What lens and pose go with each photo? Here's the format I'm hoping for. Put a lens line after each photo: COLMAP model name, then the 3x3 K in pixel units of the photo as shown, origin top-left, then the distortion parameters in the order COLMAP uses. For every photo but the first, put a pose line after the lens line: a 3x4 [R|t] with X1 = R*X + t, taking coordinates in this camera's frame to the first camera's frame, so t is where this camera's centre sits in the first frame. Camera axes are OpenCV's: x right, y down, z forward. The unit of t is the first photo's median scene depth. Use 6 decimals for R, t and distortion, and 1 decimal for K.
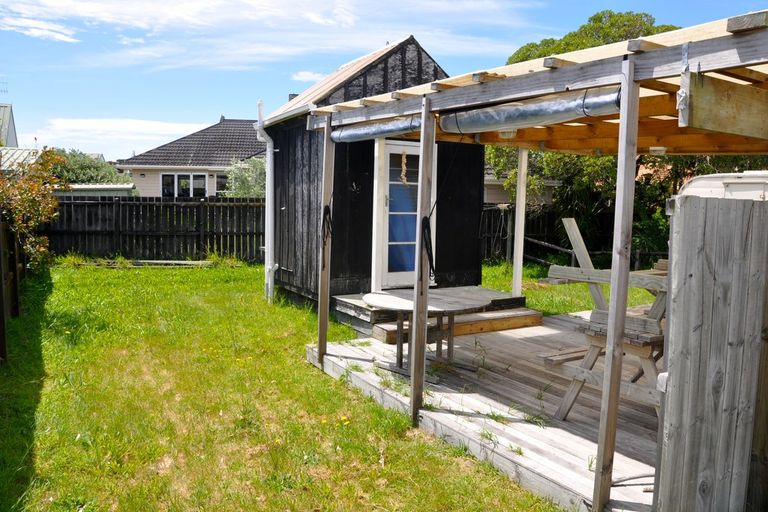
lens RADIAL K [[615.2, 0, 382.6], [0, 615.2, 254.5], [0, 0, 1]] dist [-0.114348, 0.007755]
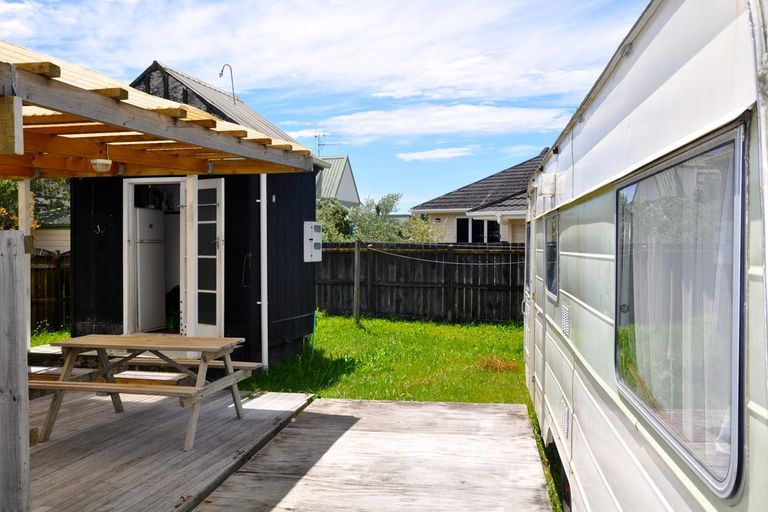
lens RADIAL K [[740.2, 0, 384.9], [0, 740.2, 253.9], [0, 0, 1]] dist [-0.037258, 0.000000]
pose [[0.720893, -0.008531, -0.692994, 1.029658], [-0.048653, 0.996834, -0.062883, -0.018825], [0.691337, 0.079048, 0.718196, 0.451842]]
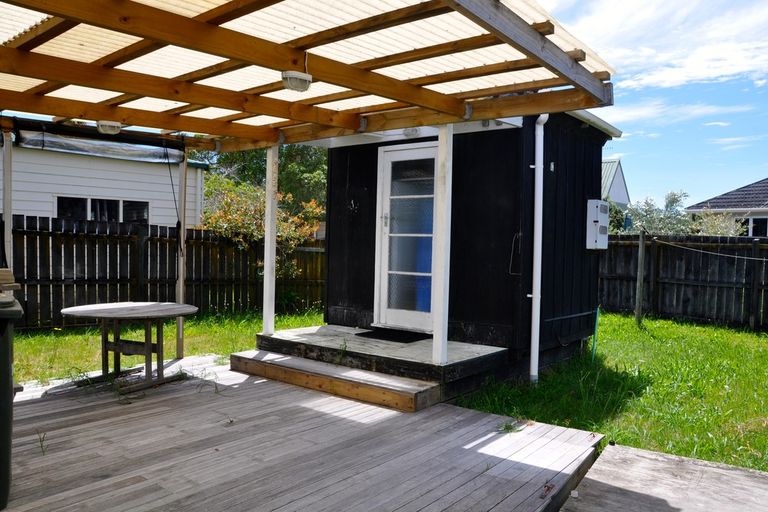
lens RADIAL K [[615.2, 0, 381.2], [0, 615.2, 259.6], [0, 0, 1]] dist [-0.114348, 0.007755]
pose [[0.381941, 0.019247, -0.923986, 0.740901], [-0.098975, 0.994885, -0.020189, -0.017058], [0.918872, 0.099162, 0.381892, 0.669697]]
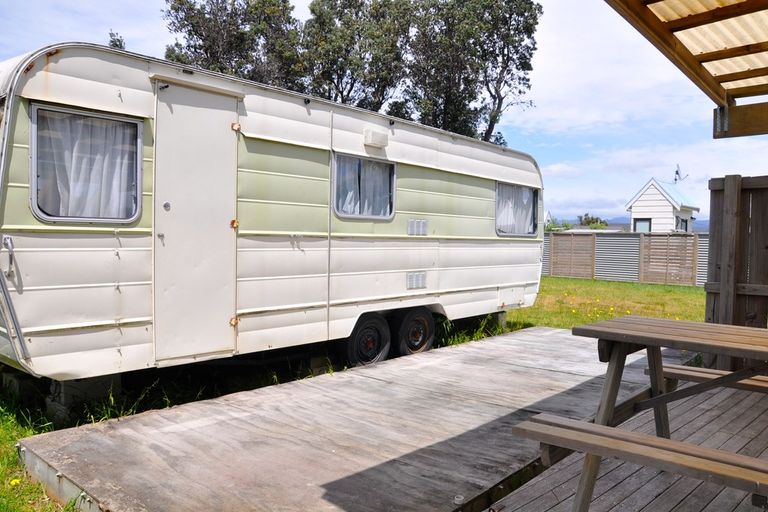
lens RADIAL K [[615.2, 0, 384.1], [0, 615.2, 256.9], [0, 0, 1]] dist [-0.114348, 0.007755]
pose [[-0.256818, -0.044744, 0.965424, 0.184766], [0.067341, 0.995671, 0.064060, -0.026502], [-0.964111, 0.081464, -0.252693, 1.034335]]
